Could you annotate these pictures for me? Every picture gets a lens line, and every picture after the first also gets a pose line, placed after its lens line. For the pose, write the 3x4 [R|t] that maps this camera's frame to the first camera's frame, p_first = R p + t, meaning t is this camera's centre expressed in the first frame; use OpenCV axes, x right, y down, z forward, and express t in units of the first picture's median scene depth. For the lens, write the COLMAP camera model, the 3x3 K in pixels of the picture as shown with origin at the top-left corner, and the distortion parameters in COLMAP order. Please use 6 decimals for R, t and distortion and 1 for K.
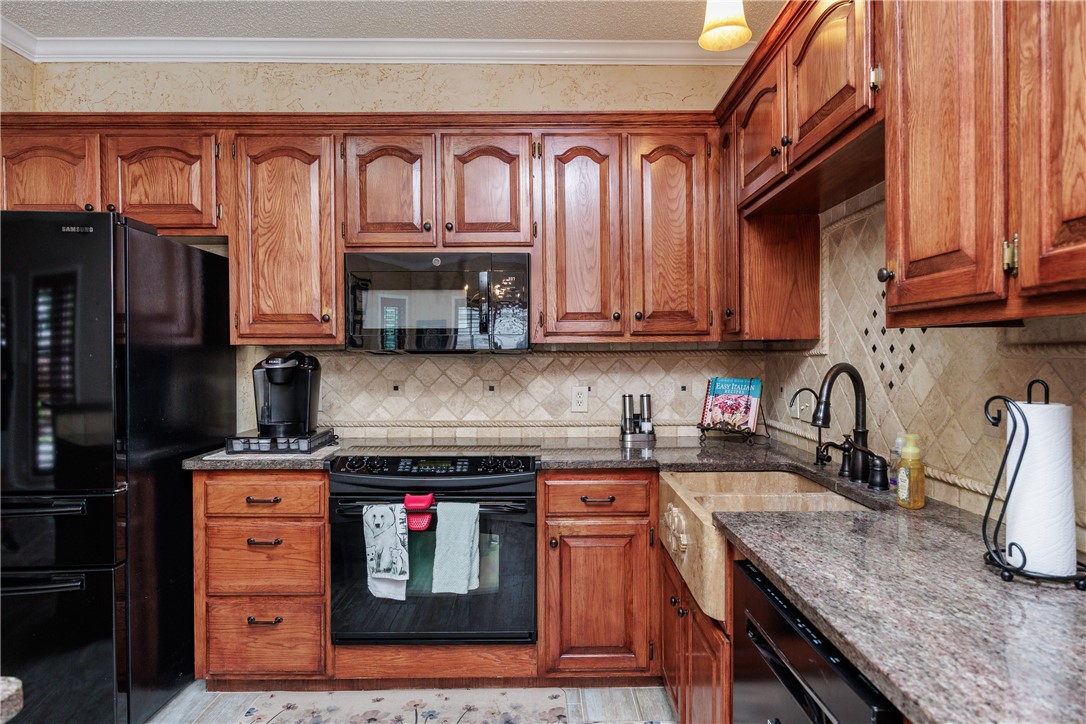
lens RADIAL K [[651.5, 0, 544.5], [0, 651.5, 364.7], [0, 0, 1]] dist [0.002631, -0.000502]
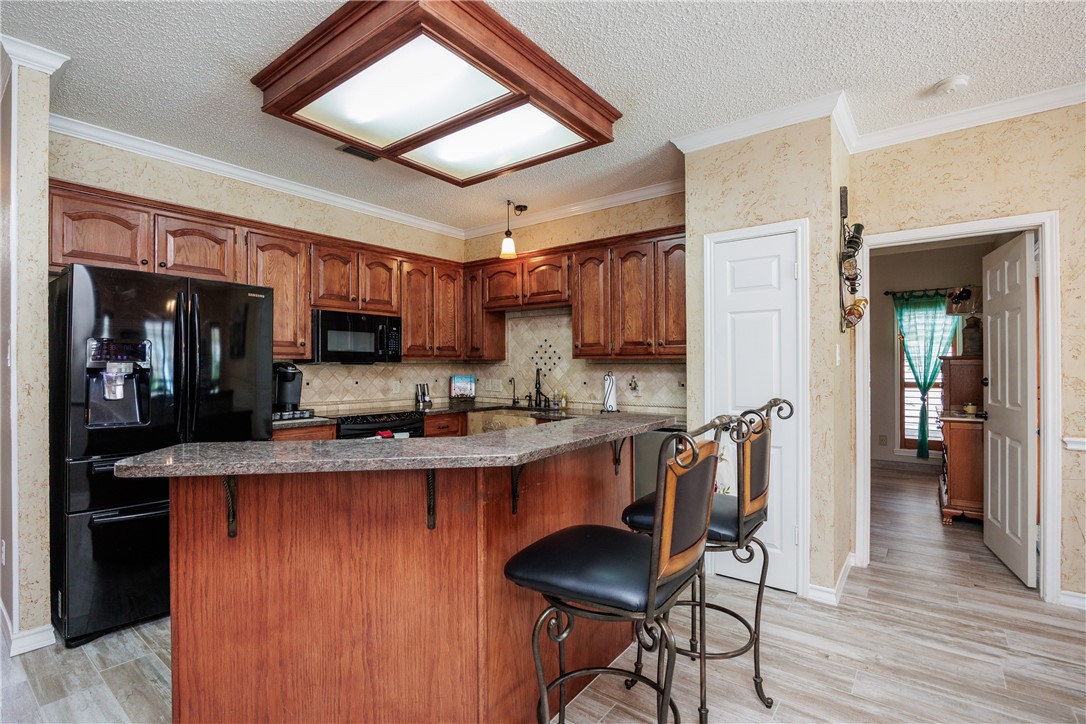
lens RADIAL K [[518.0, 0, 542.8], [0, 518.0, 363.7], [0, 0, 1]] dist [-0.000473, 0.000035]
pose [[0.620477, 0.006015, 0.784201, -1.040092], [0.007652, 0.999877, -0.013724, 0.006507], [-0.784187, 0.014516, 0.620354, -0.395424]]
